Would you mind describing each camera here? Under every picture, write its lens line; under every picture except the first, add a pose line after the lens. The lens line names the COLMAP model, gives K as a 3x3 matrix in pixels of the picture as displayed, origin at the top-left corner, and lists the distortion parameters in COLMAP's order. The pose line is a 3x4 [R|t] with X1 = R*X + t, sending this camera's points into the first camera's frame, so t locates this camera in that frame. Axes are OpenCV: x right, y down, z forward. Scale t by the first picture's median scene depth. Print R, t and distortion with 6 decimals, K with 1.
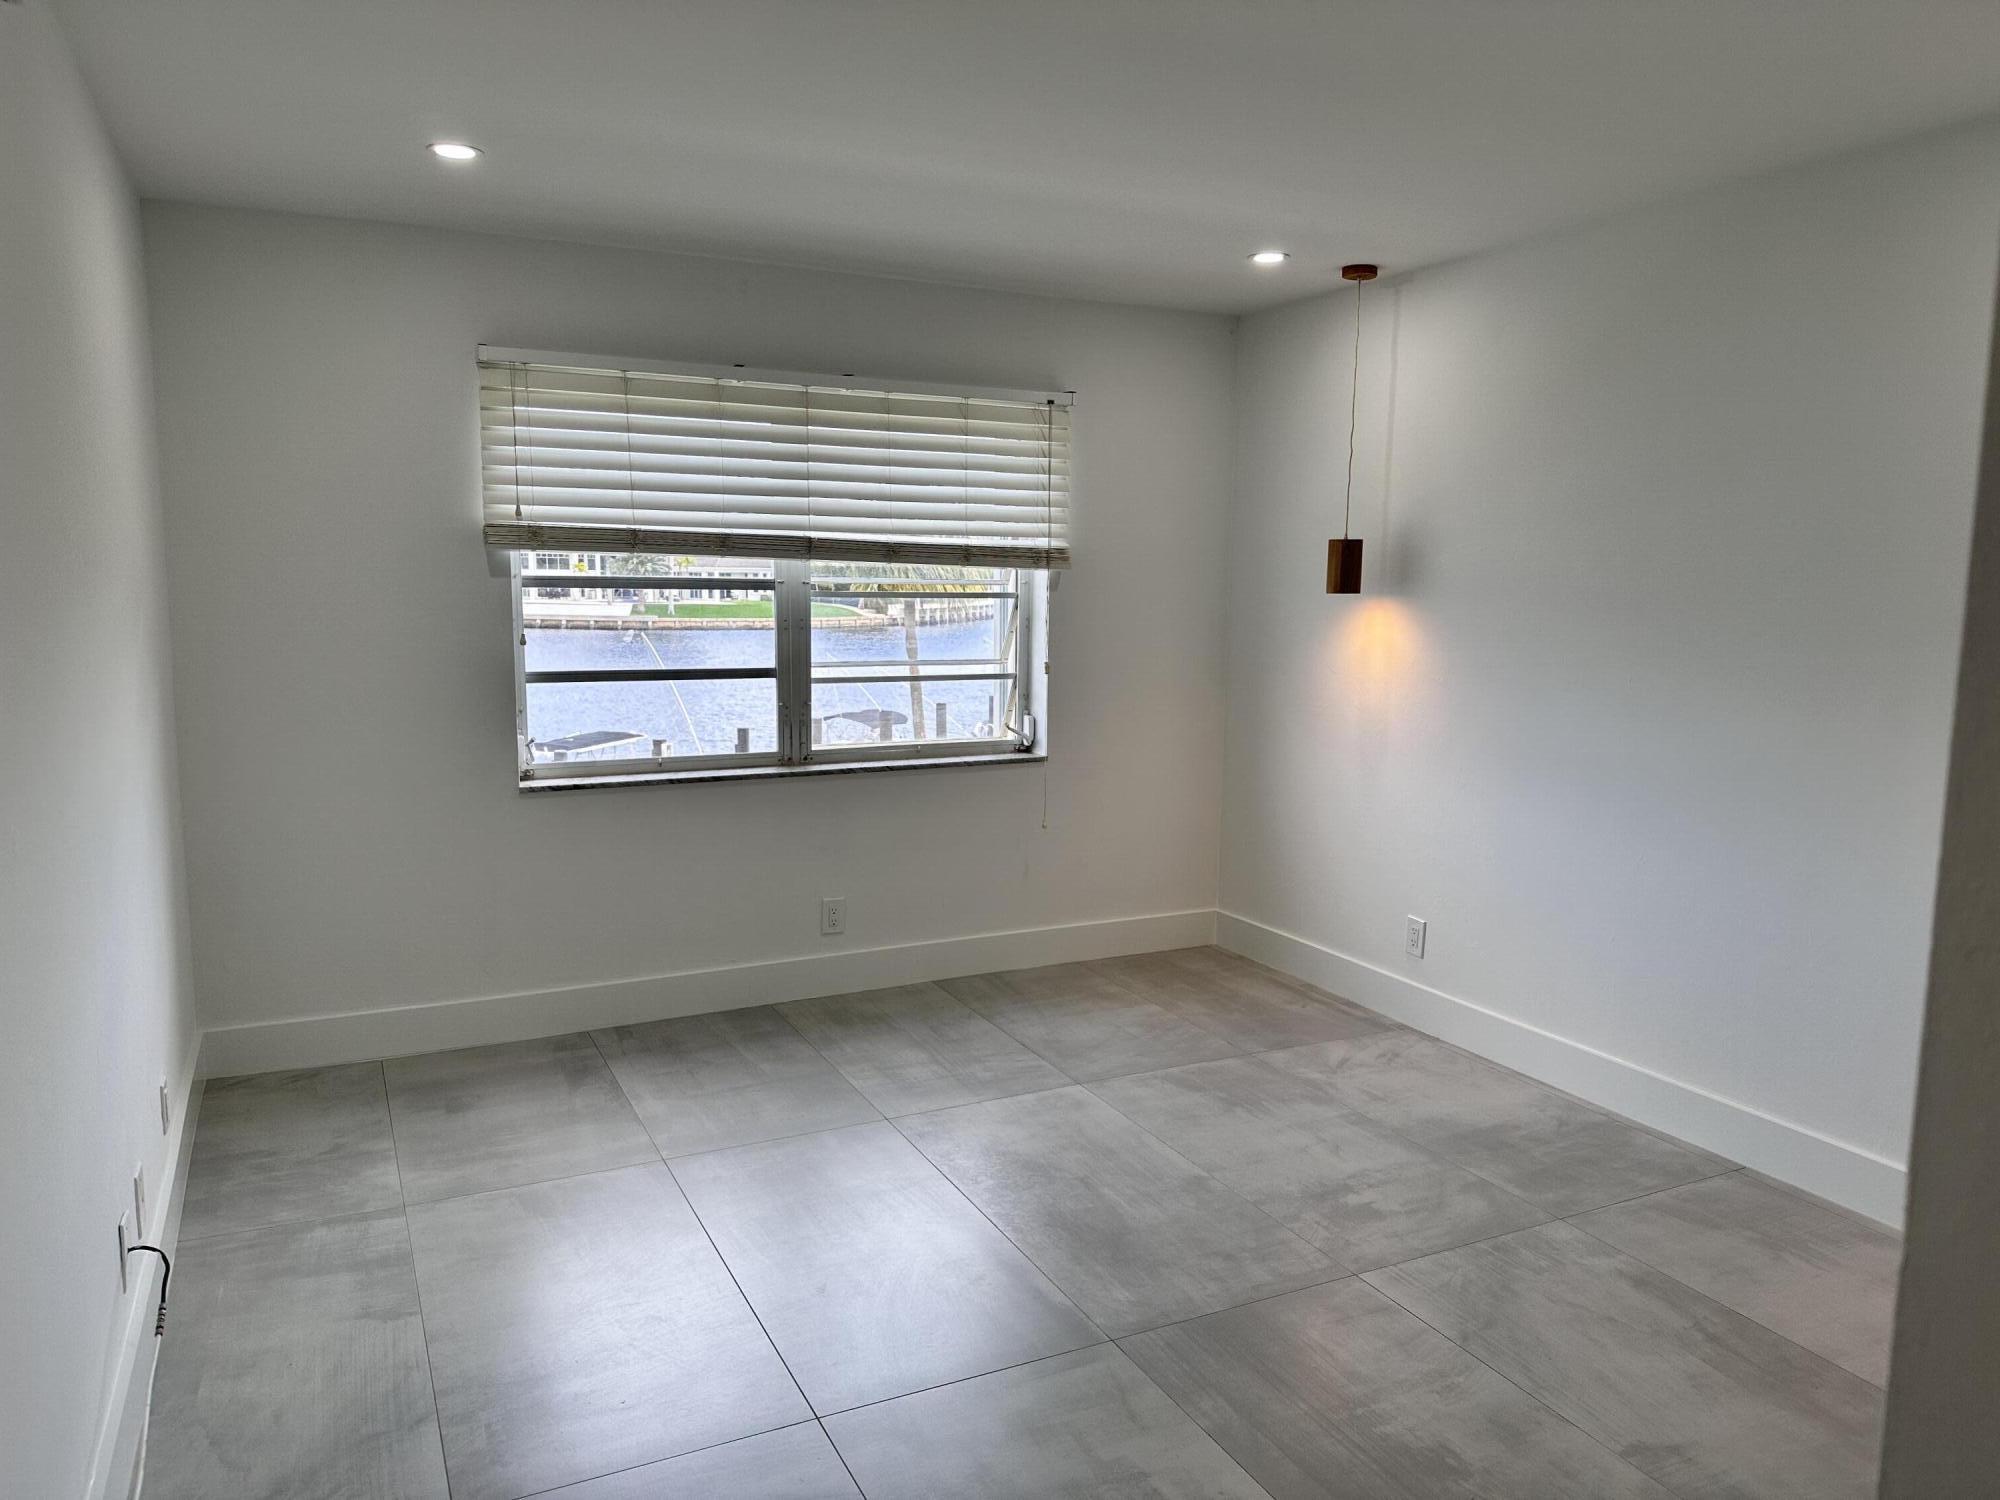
lens RADIAL K [[1408.0, 0, 1006.2], [0, 1408.0, 761.6], [0, 0, 1]] dist [0.005340, -0.020021]
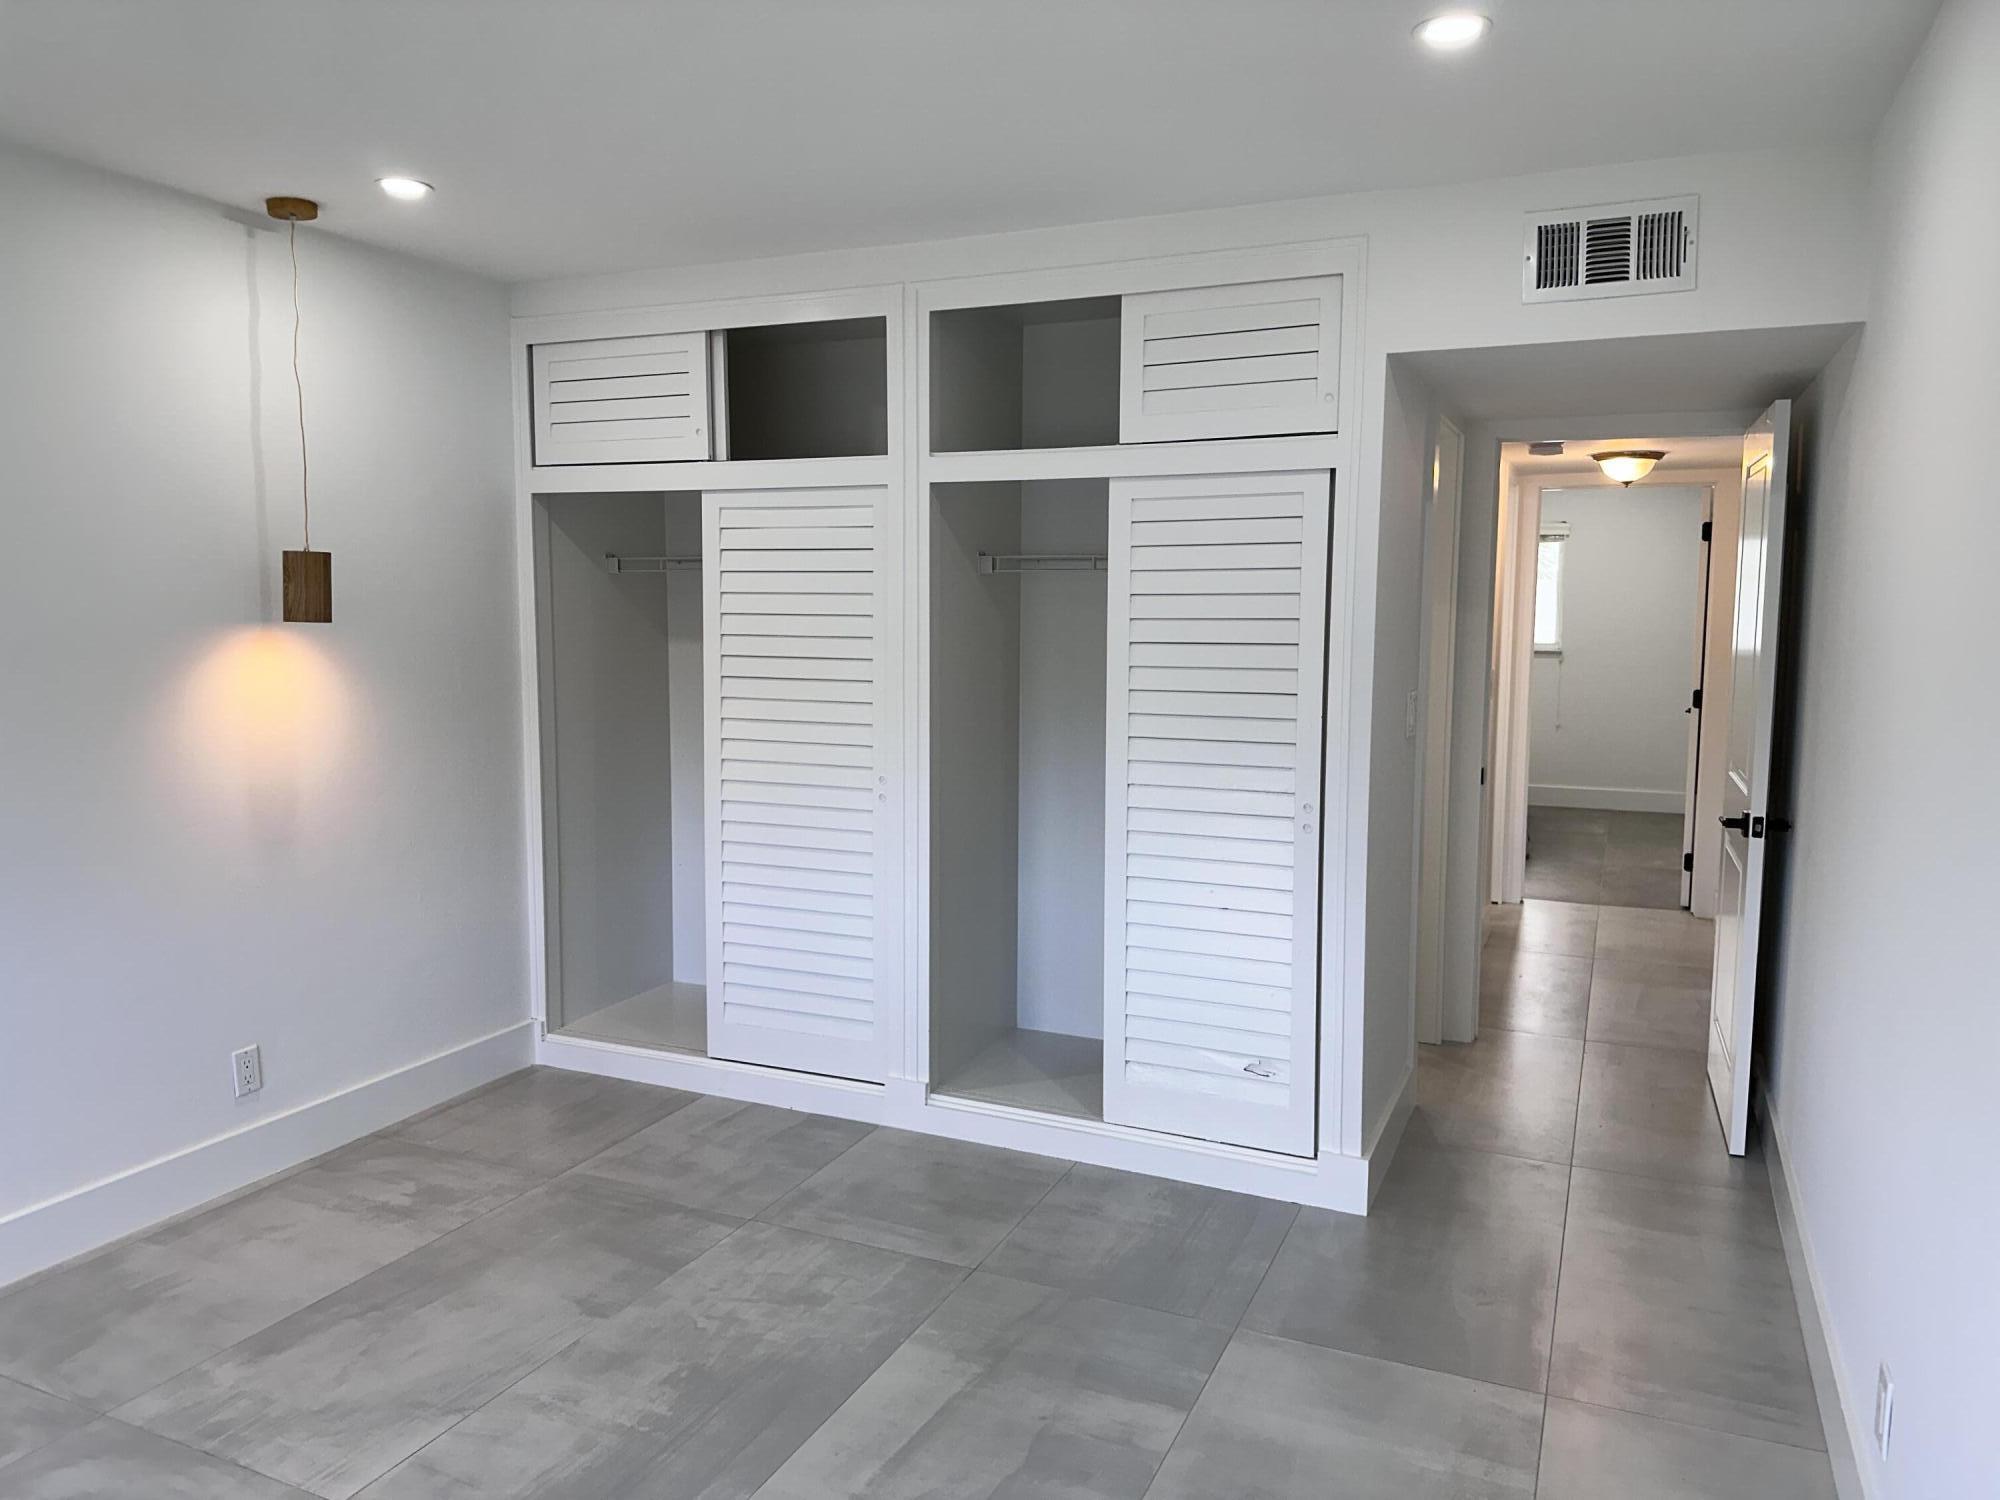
lens RADIAL K [[1417.2, 0, 1001.2], [0, 1417.2, 737.4], [0, 0, 1]] dist [0.002150, 0.000997]
pose [[-0.639721, -0.085172, 0.763873, -0.574939], [0.095855, 0.977241, 0.189238, -0.167375], [-0.762606, 0.194281, -0.616998, 1.194316]]
